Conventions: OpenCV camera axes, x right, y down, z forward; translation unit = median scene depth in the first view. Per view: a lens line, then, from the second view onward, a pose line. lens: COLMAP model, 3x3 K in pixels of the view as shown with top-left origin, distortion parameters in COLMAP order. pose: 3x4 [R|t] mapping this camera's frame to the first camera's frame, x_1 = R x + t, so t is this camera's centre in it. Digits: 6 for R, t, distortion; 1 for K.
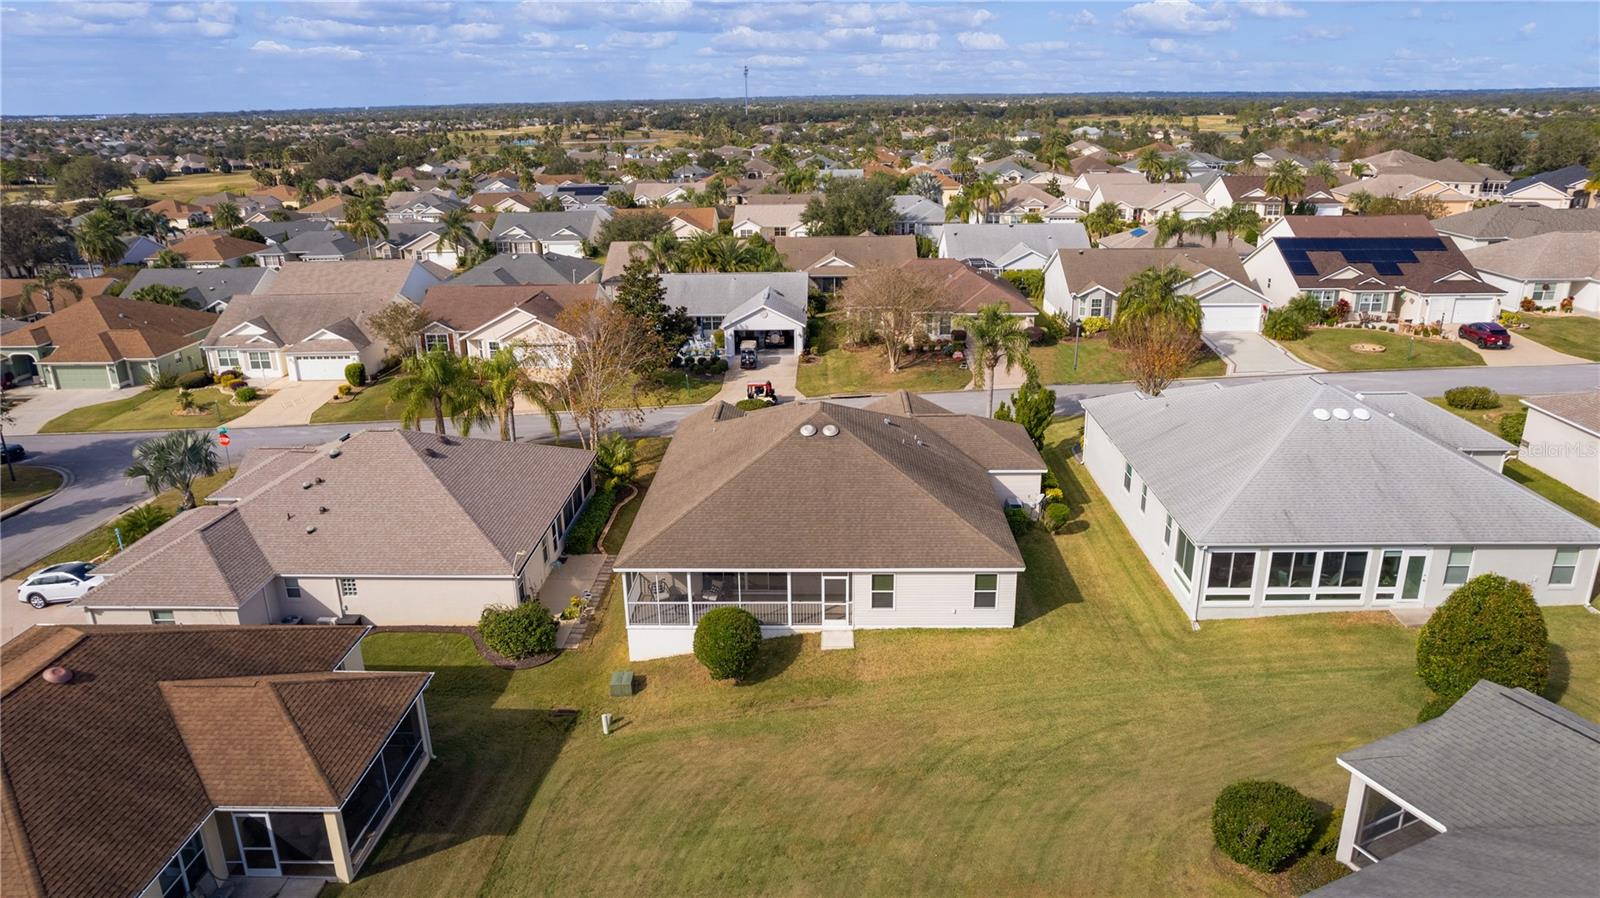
lens RADIAL K [[1033.4, 0, 797.9], [0, 1033.4, 440.2], [0, 0, 1]] dist [-0.070165, 0.061762]
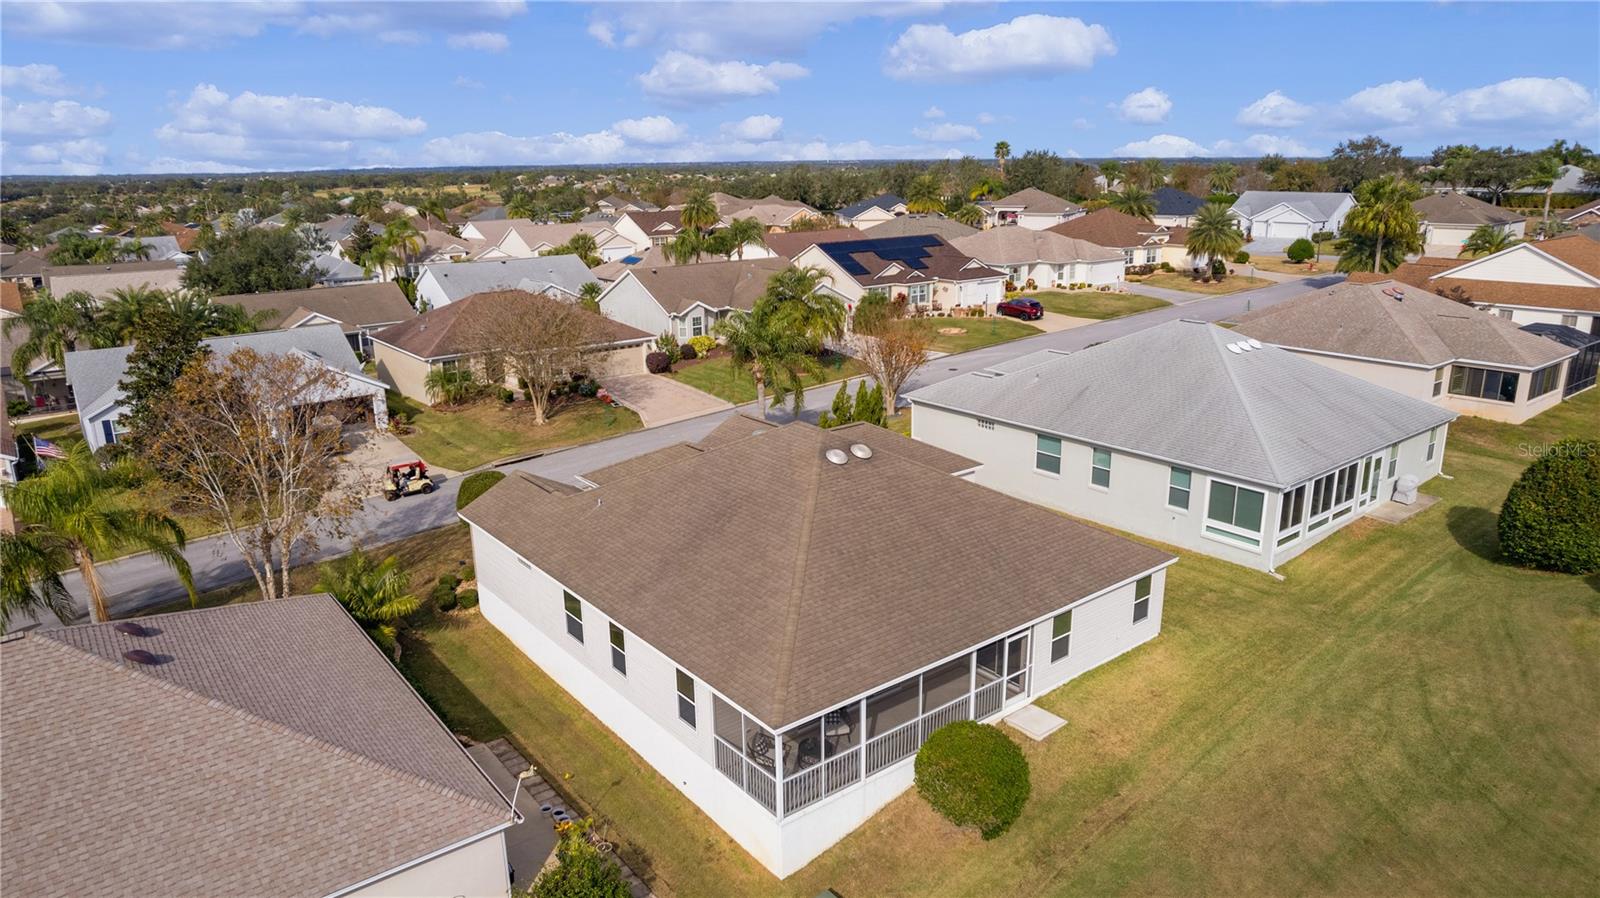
lens RADIAL K [[1033.4, 0, 797.9], [0, 1033.4, 440.2], [0, 0, 1]] dist [-0.070165, 0.061762]
pose [[0.765017, -0.163677, 0.622864, -0.261577], [0.206808, 0.978377, 0.003093, -0.016462], [-0.609901, 0.126447, 0.782324, 0.277623]]
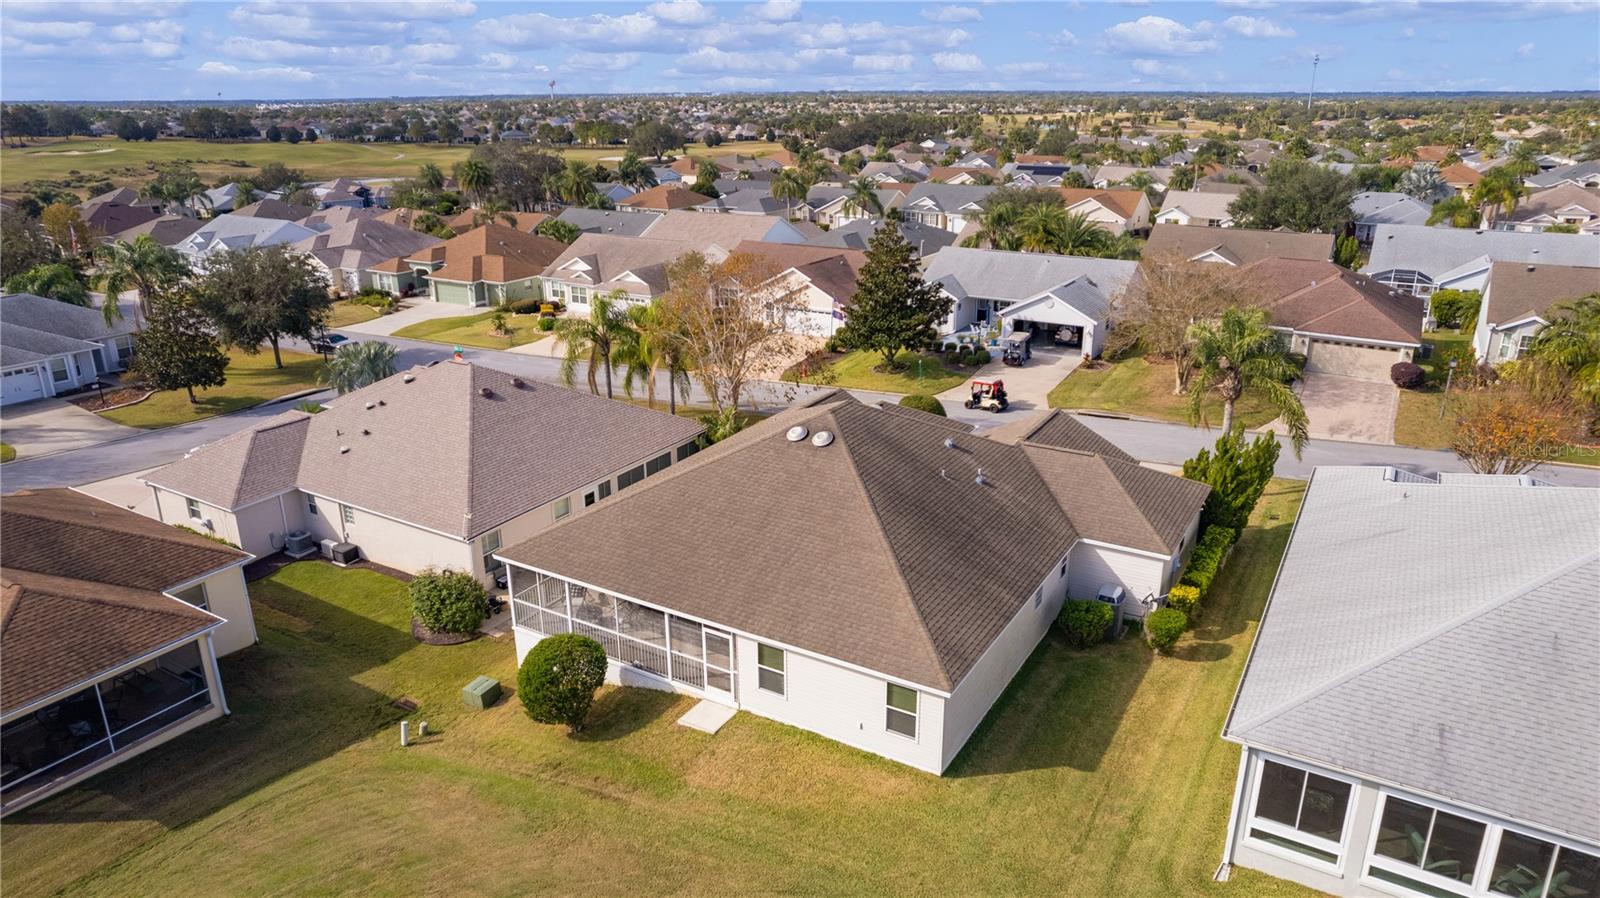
lens RADIAL K [[1033.4, 0, 797.9], [0, 1033.4, 440.2], [0, 0, 1]] dist [-0.070165, 0.061762]
pose [[0.873471, 0.168637, -0.456739, 0.209828], [-0.163761, 0.985203, 0.050579, -0.025490], [0.458510, 0.030617, 0.888162, 0.196816]]
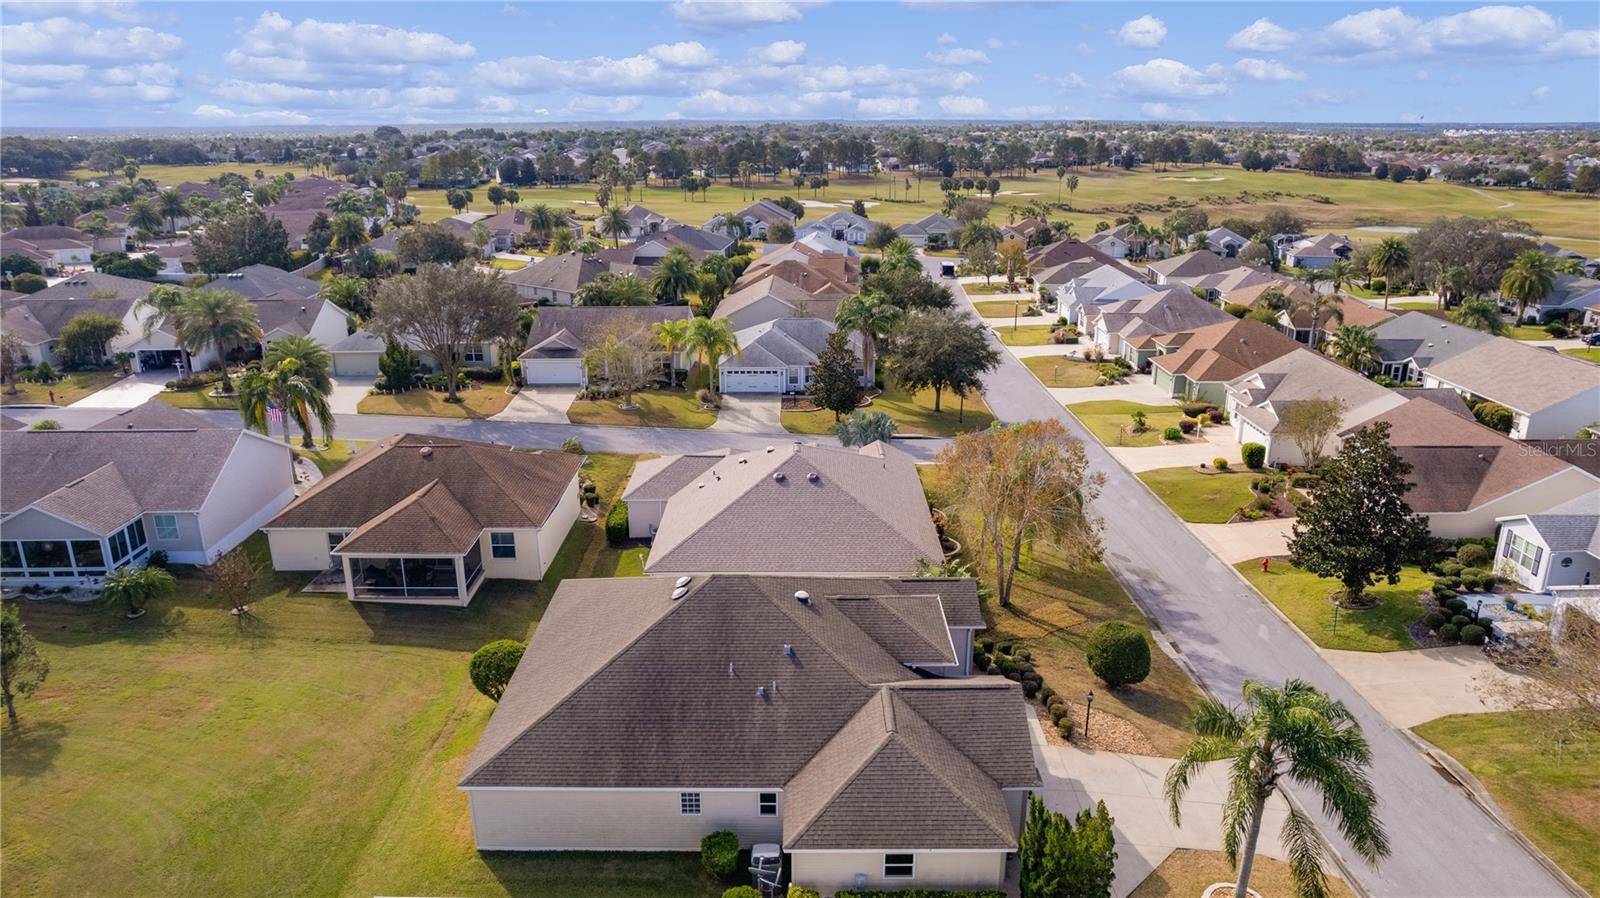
lens RADIAL K [[1033.4, 0, 797.9], [0, 1033.4, 440.2], [0, 0, 1]] dist [-0.070165, 0.061762]
pose [[0.028819, 0.316223, -0.948247, 0.490619], [-0.315819, 0.902928, 0.291512, -0.246819], [0.948382, 0.291073, 0.125891, 0.557857]]
